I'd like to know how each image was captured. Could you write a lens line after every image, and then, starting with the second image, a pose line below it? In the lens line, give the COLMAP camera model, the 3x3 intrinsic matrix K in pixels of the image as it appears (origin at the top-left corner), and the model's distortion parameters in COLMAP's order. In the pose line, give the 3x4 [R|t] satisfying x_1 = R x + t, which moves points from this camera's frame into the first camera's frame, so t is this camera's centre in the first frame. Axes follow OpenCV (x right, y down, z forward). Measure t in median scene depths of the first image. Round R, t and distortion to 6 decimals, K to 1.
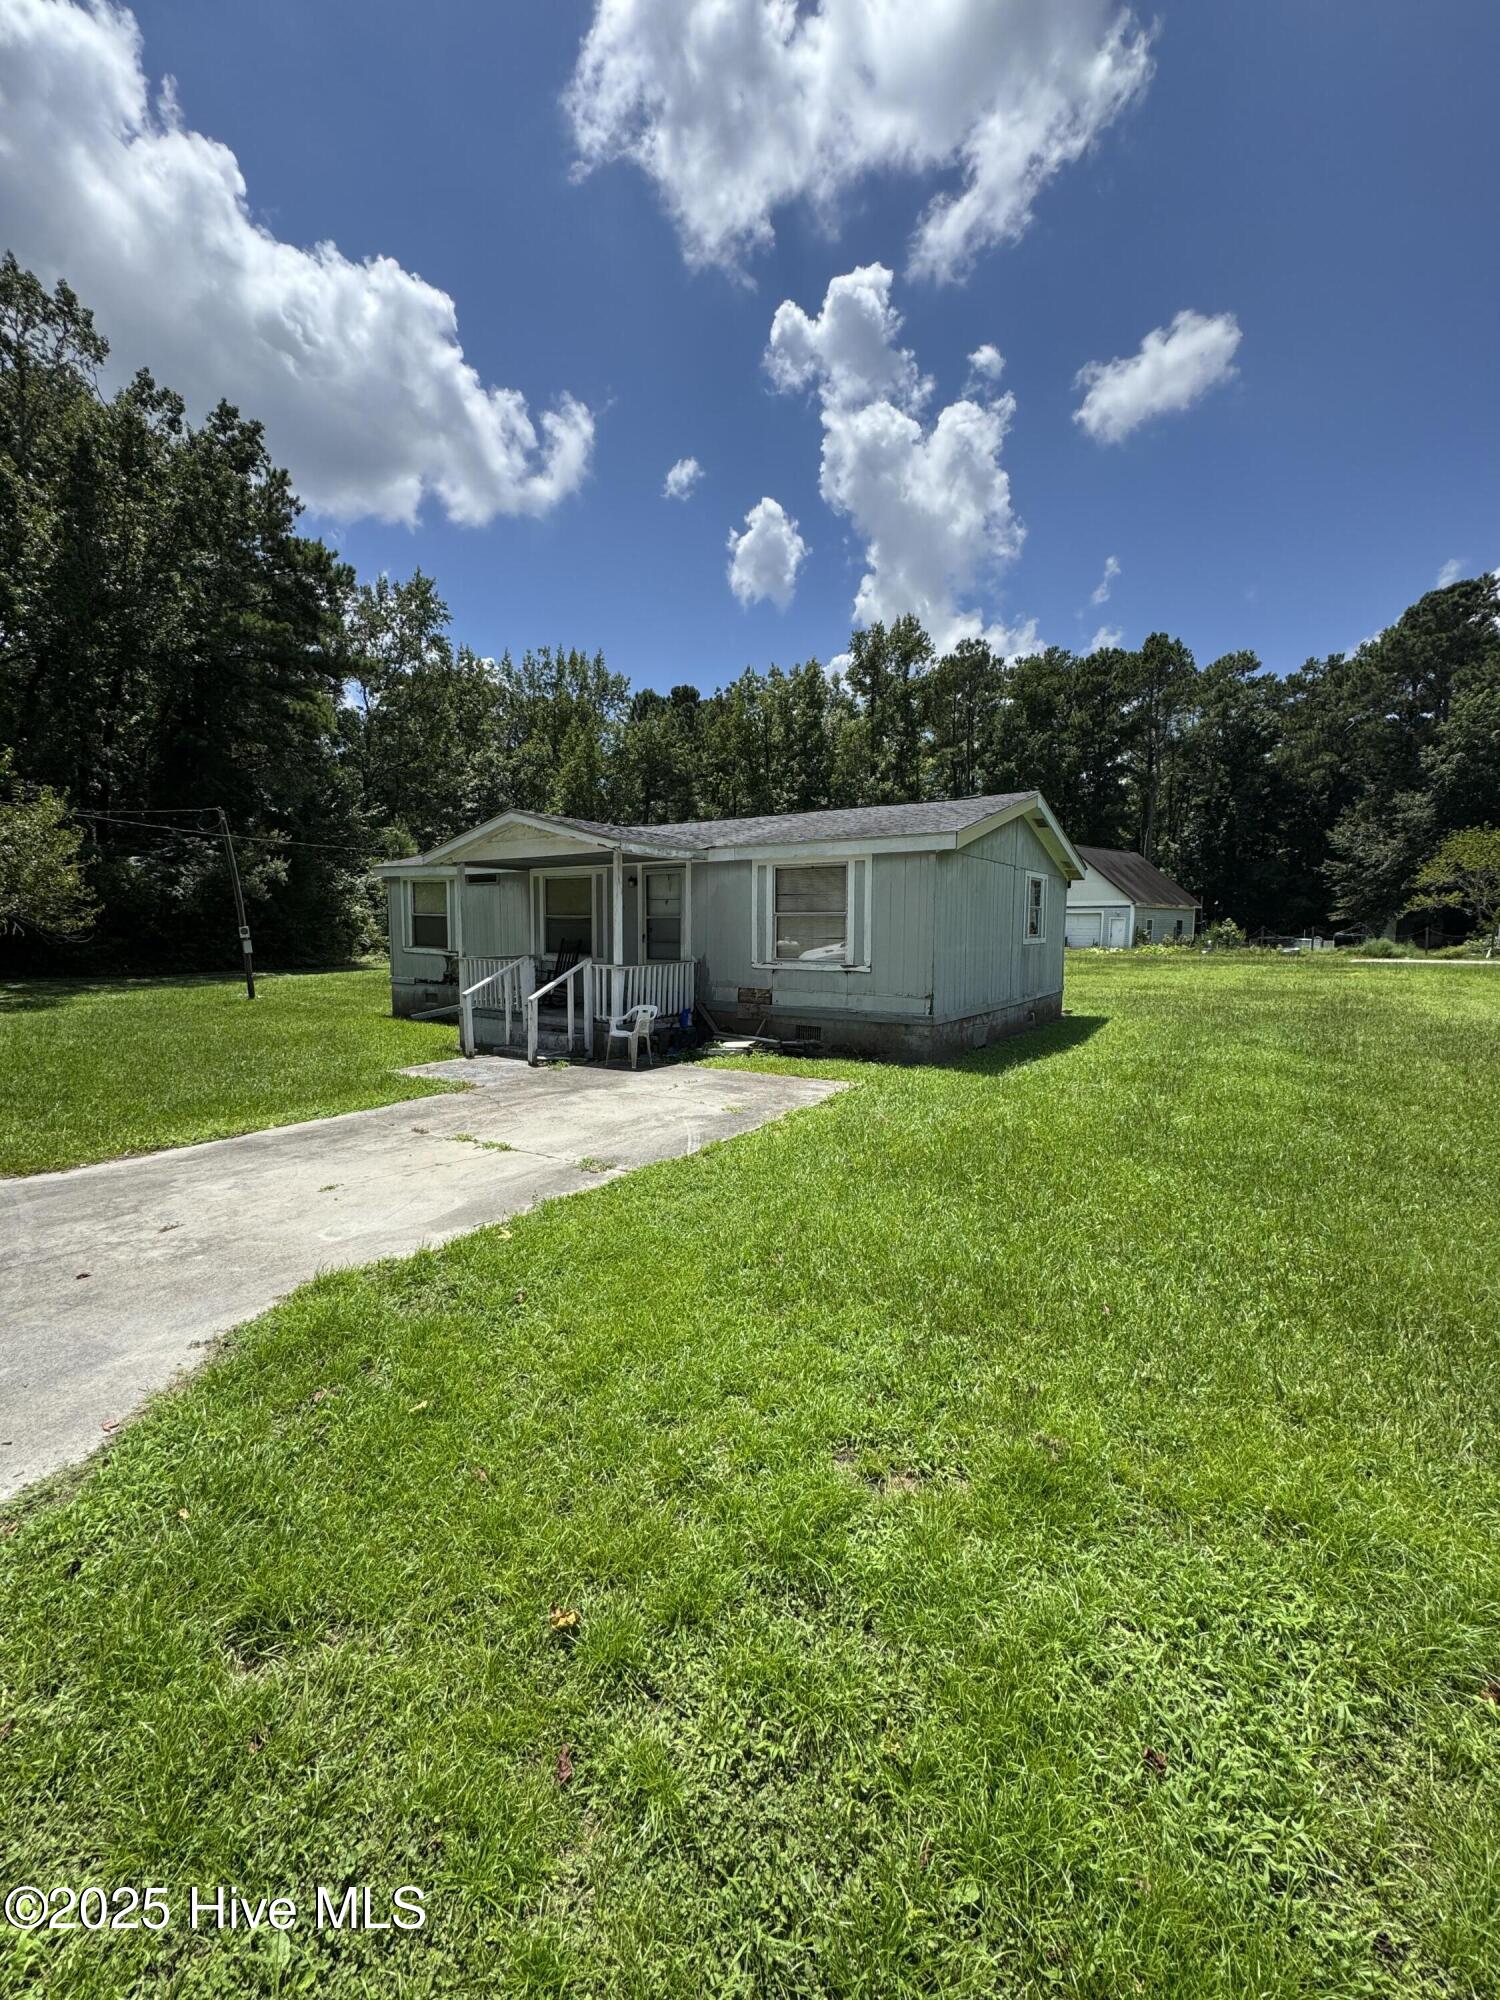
lens RADIAL K [[732.5, 0, 750.0], [0, 732.5, 1000.0], [0, 0, 1]] dist [-0.001964, -0.000568]
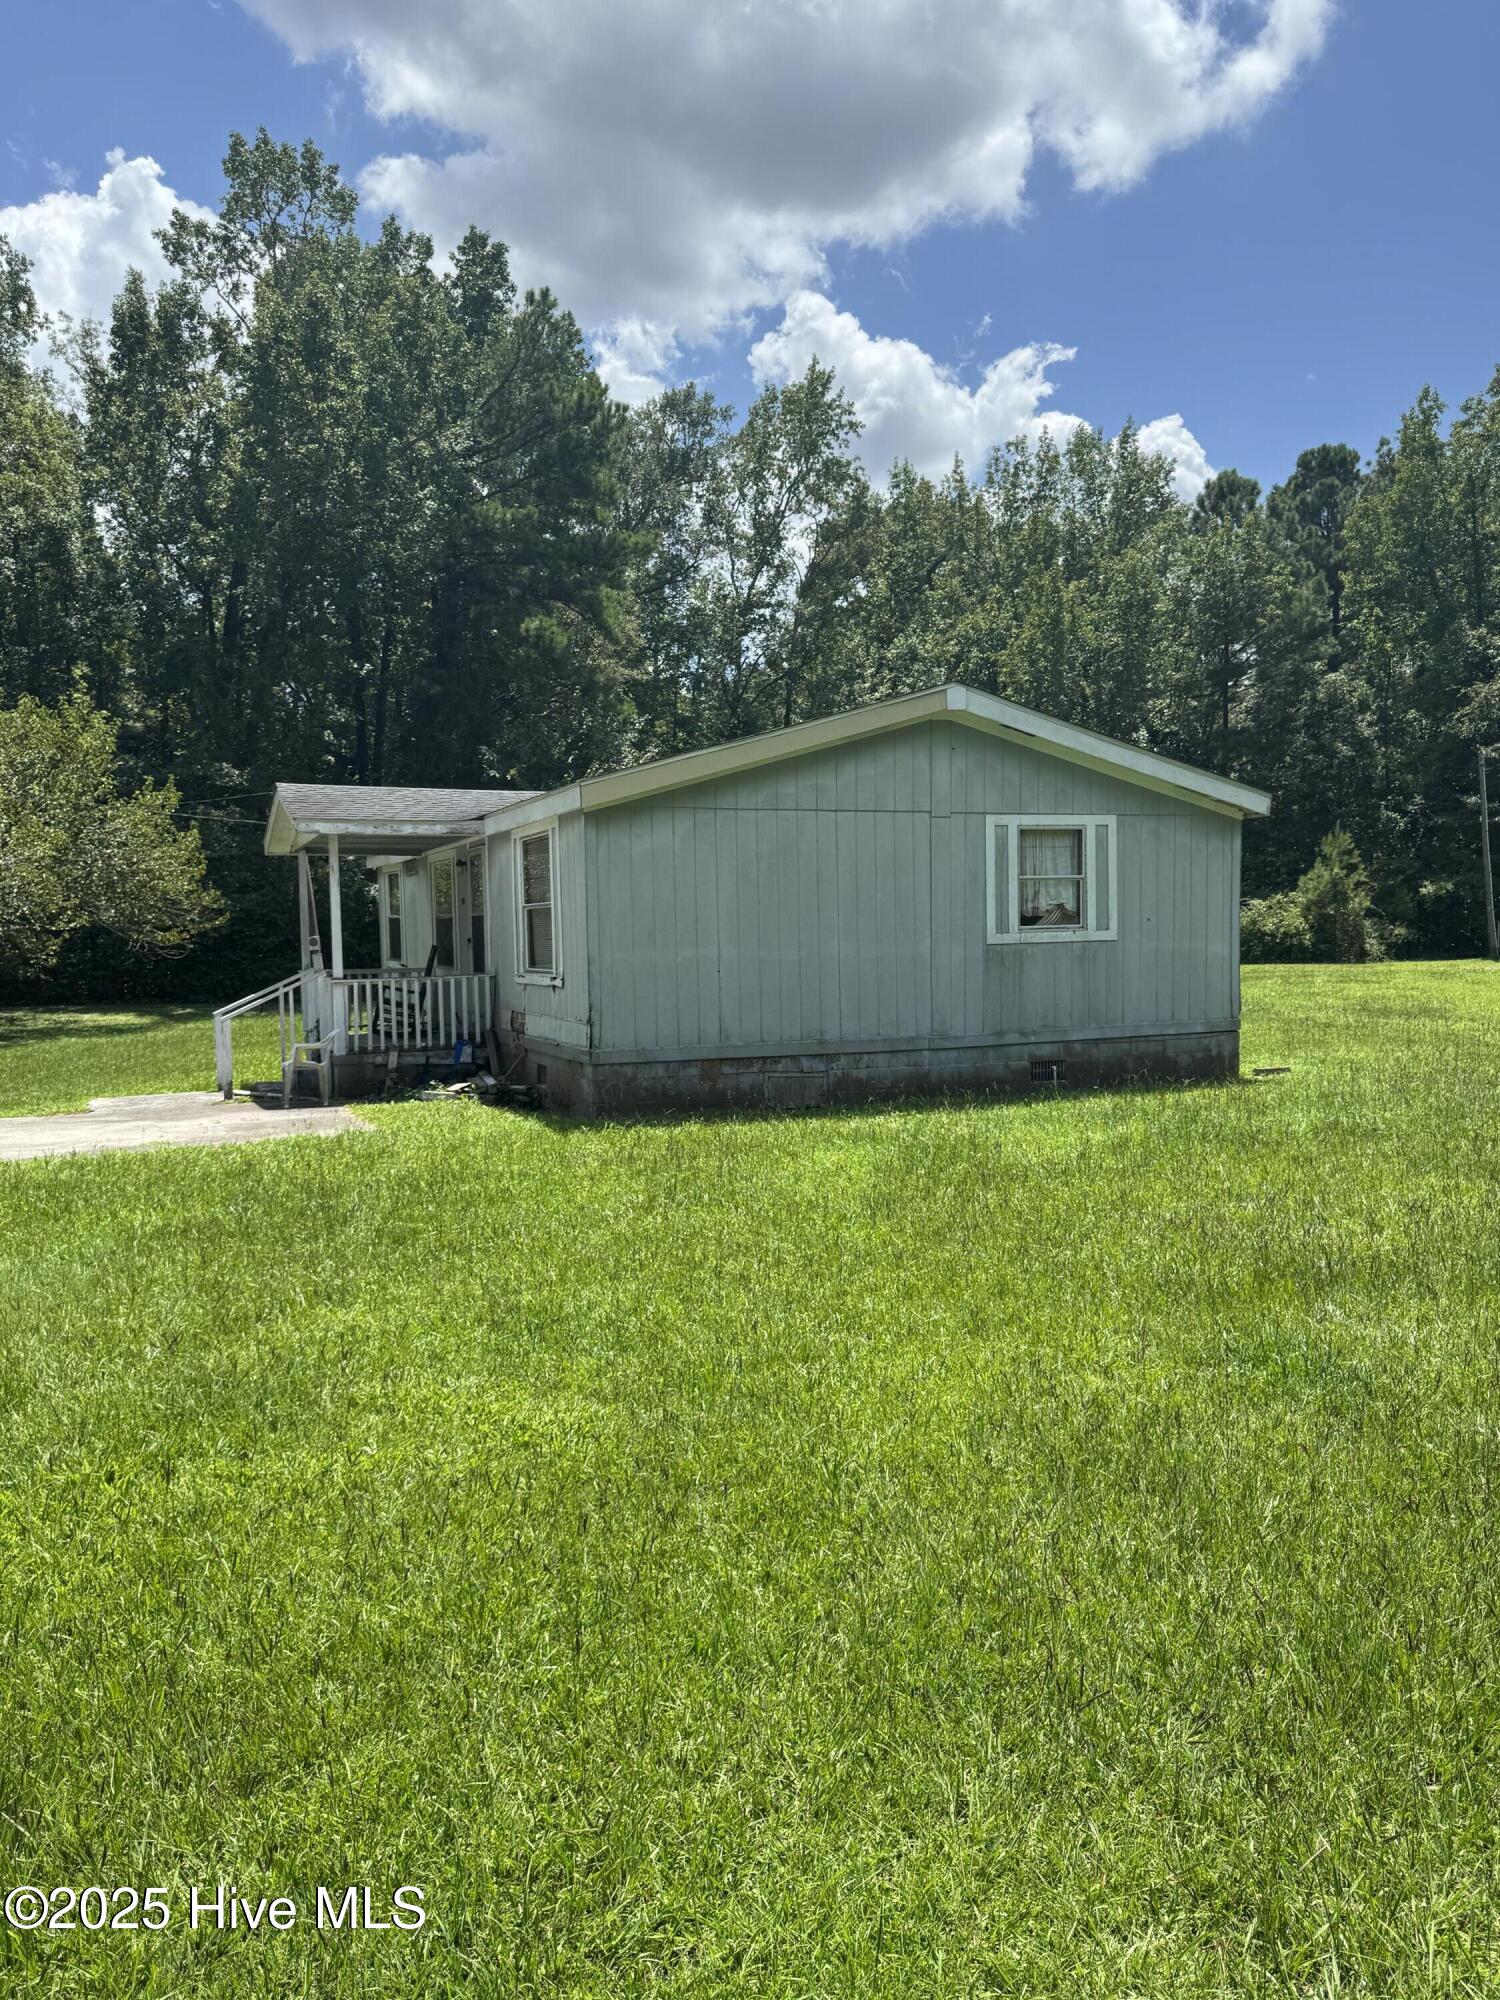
lens RADIAL K [[1532.1, 0, 750.0], [0, 1532.1, 1000.0], [0, 0, 1]] dist [0.005318, 0.009205]
pose [[0.821622, 0.006572, -0.569995, 0.410717], [-0.046615, 0.997359, -0.055694, 0.016638], [0.568124, 0.072329, 0.819758, -0.030404]]
